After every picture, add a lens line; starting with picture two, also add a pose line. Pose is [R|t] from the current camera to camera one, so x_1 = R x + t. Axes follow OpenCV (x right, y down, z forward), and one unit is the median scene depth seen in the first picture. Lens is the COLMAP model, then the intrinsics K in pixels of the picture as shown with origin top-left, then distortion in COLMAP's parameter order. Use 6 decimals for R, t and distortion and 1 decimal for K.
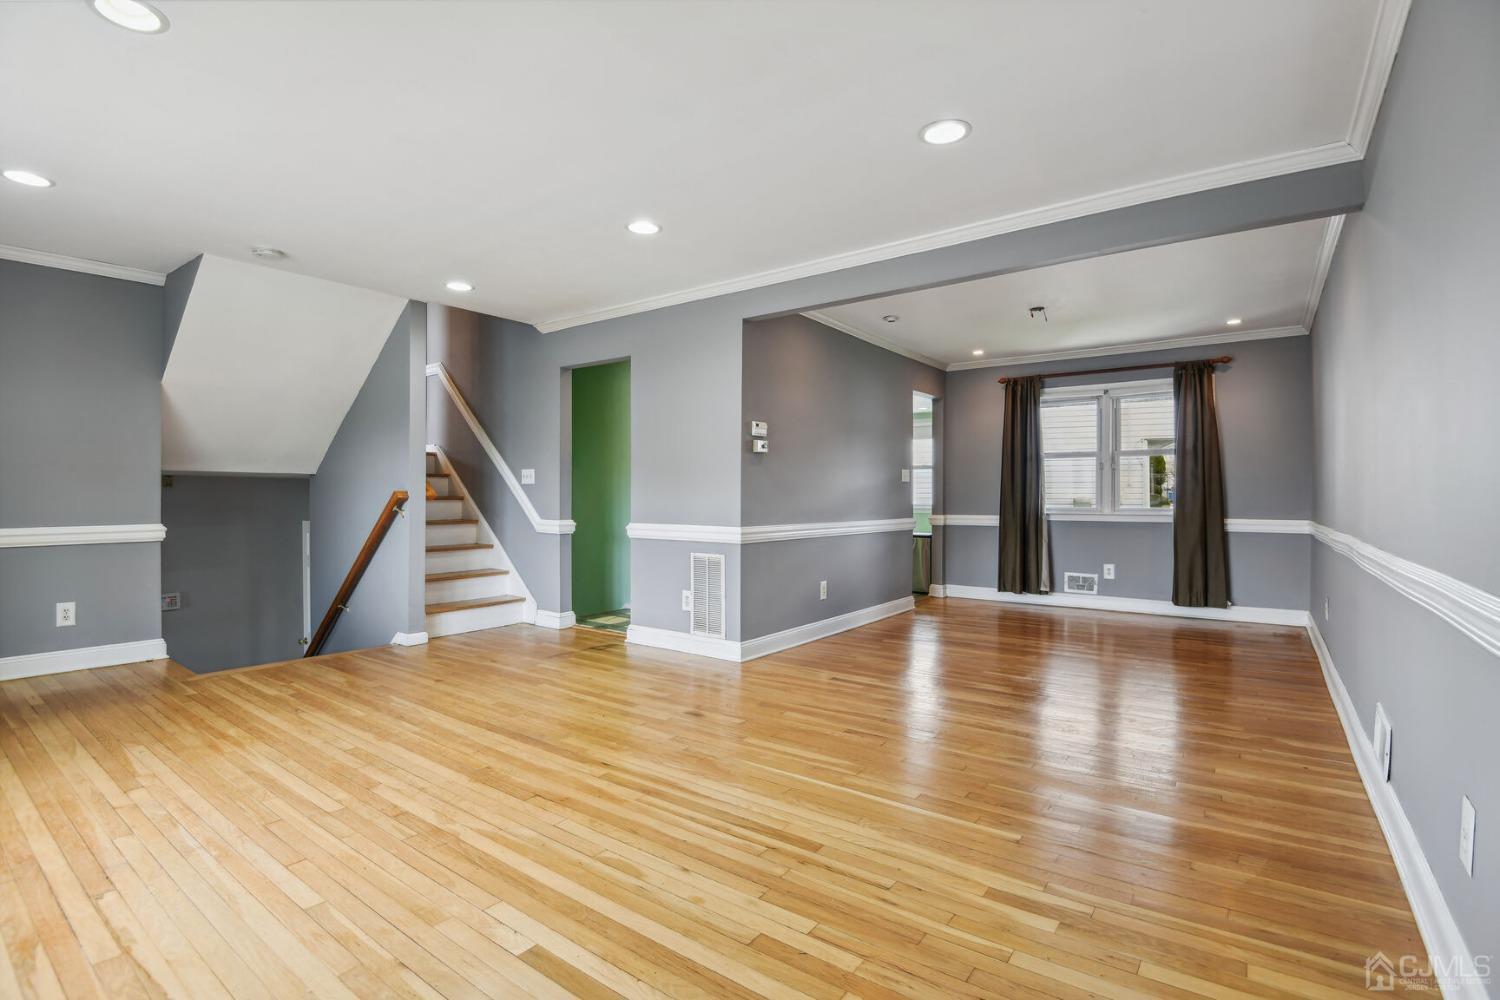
lens RADIAL K [[681.4, 0, 750.0], [0, 681.4, 500.0], [0, 0, 1]] dist [-0.047064, -0.000523]
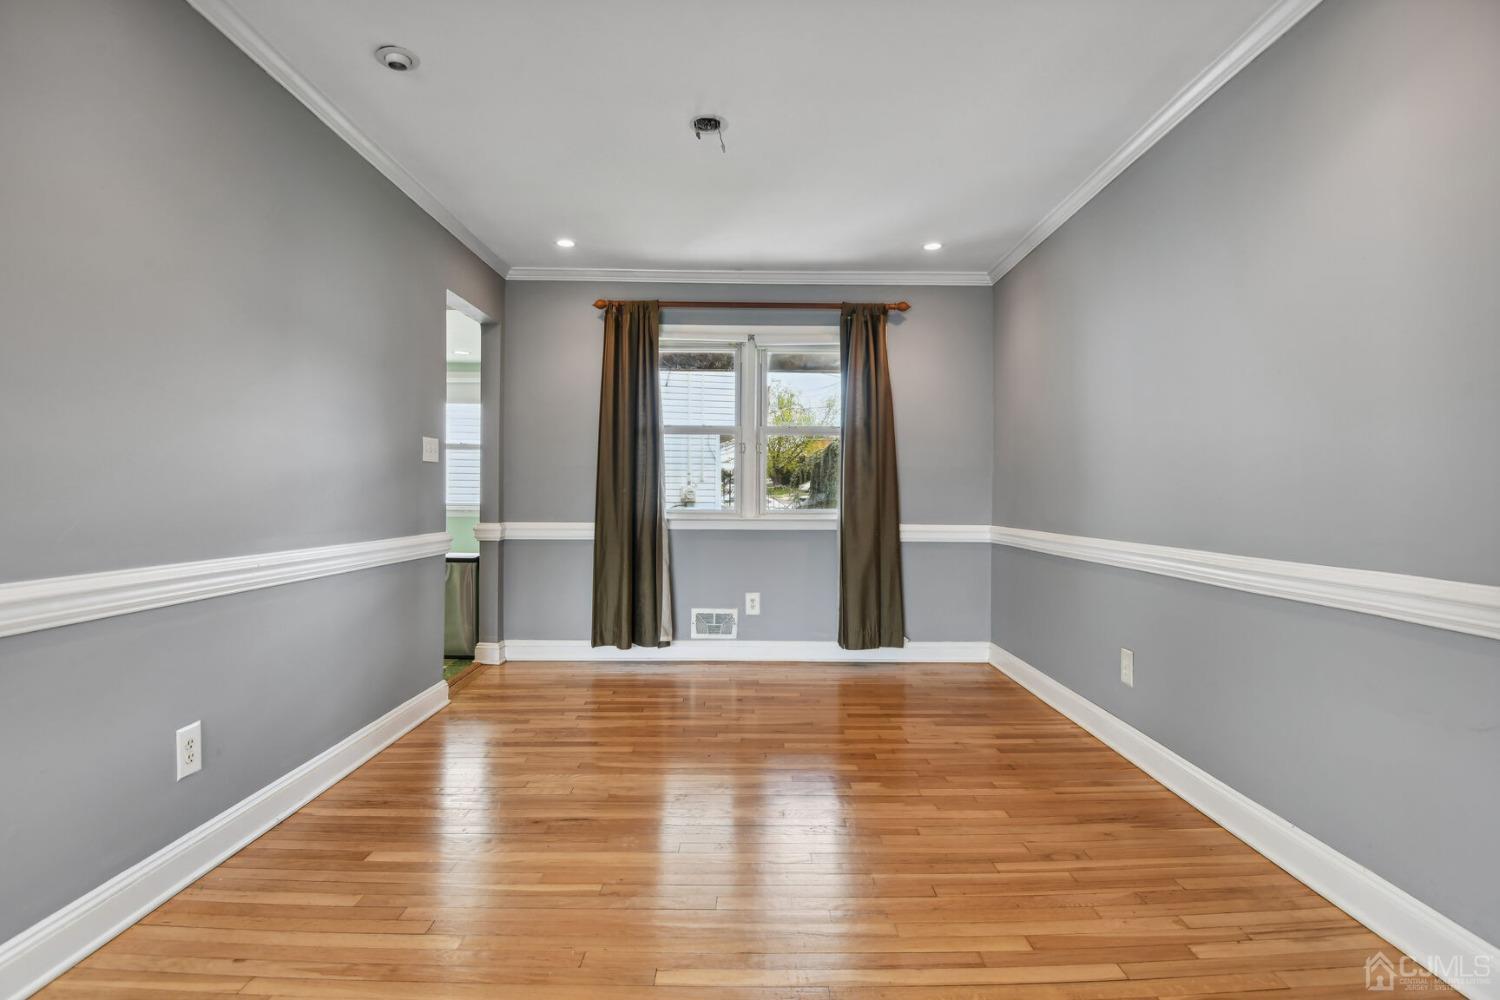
lens RADIAL K [[702.4, 0, 734.5], [0, 702.4, 497.5], [0, 0, 1]] dist [0.000877, -0.000165]
pose [[0.805775, 0.002103, 0.592218, 0.106061], [-0.003117, 0.999995, 0.000691, -0.001185], [-0.592214, -0.002403, 0.805777, 0.467474]]
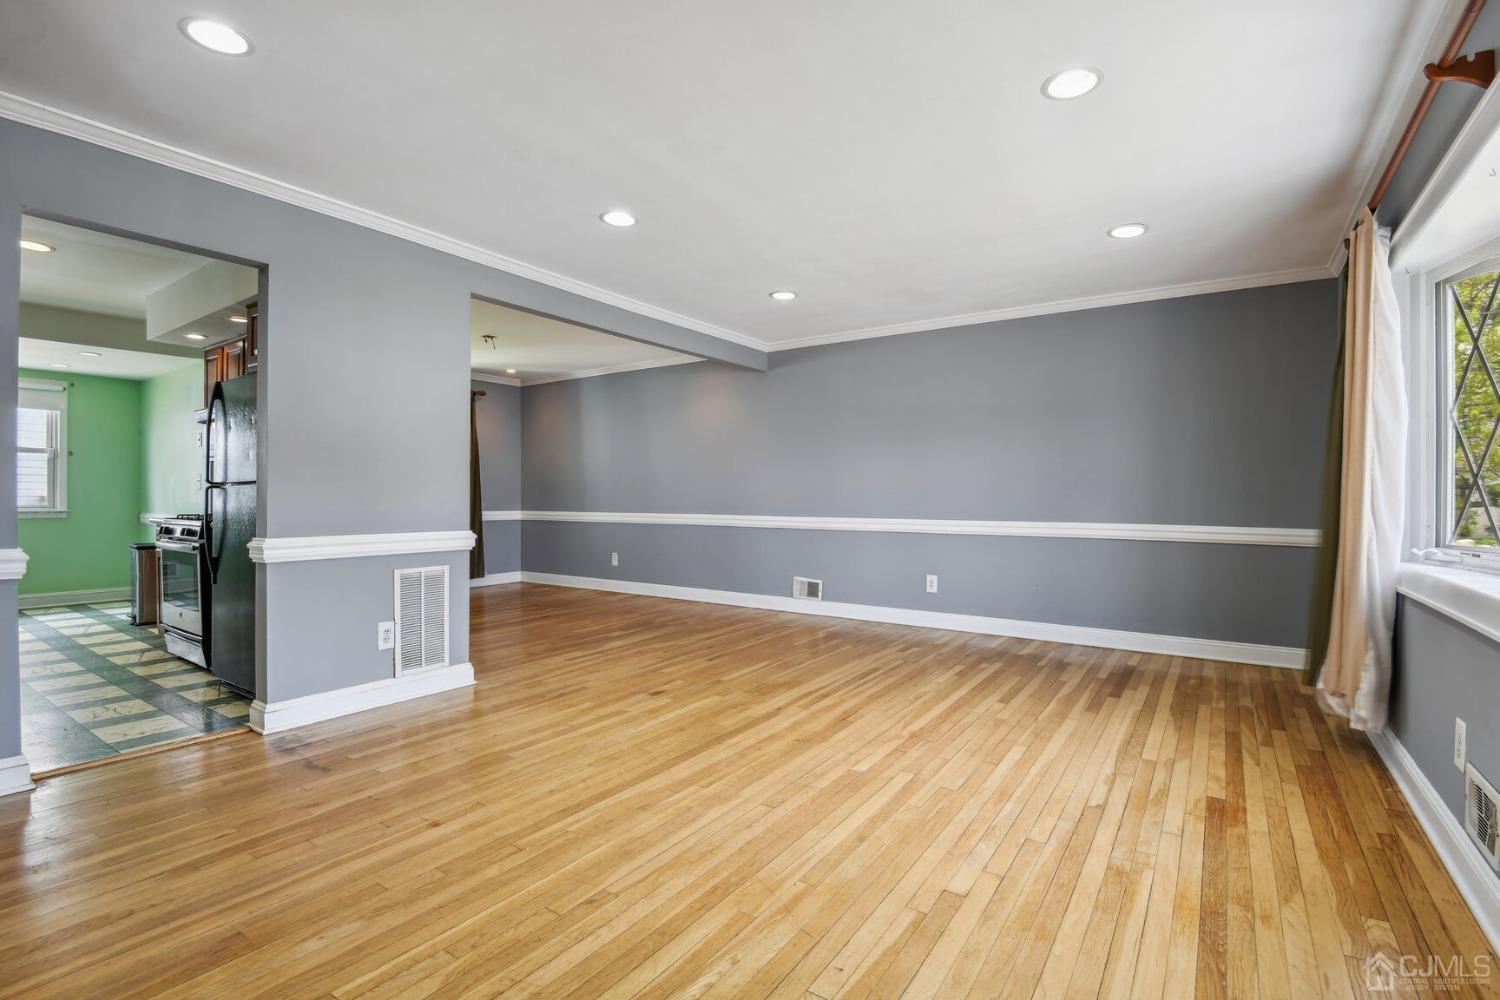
lens RADIAL K [[702.4, 0, 734.5], [0, 702.4, 497.5], [0, 0, 1]] dist [0.000877, -0.000165]
pose [[-0.007551, -0.005018, 0.999959, -0.677311], [0.002222, 0.999985, 0.005035, -0.005500], [-0.999969, 0.002260, -0.007540, 0.483564]]
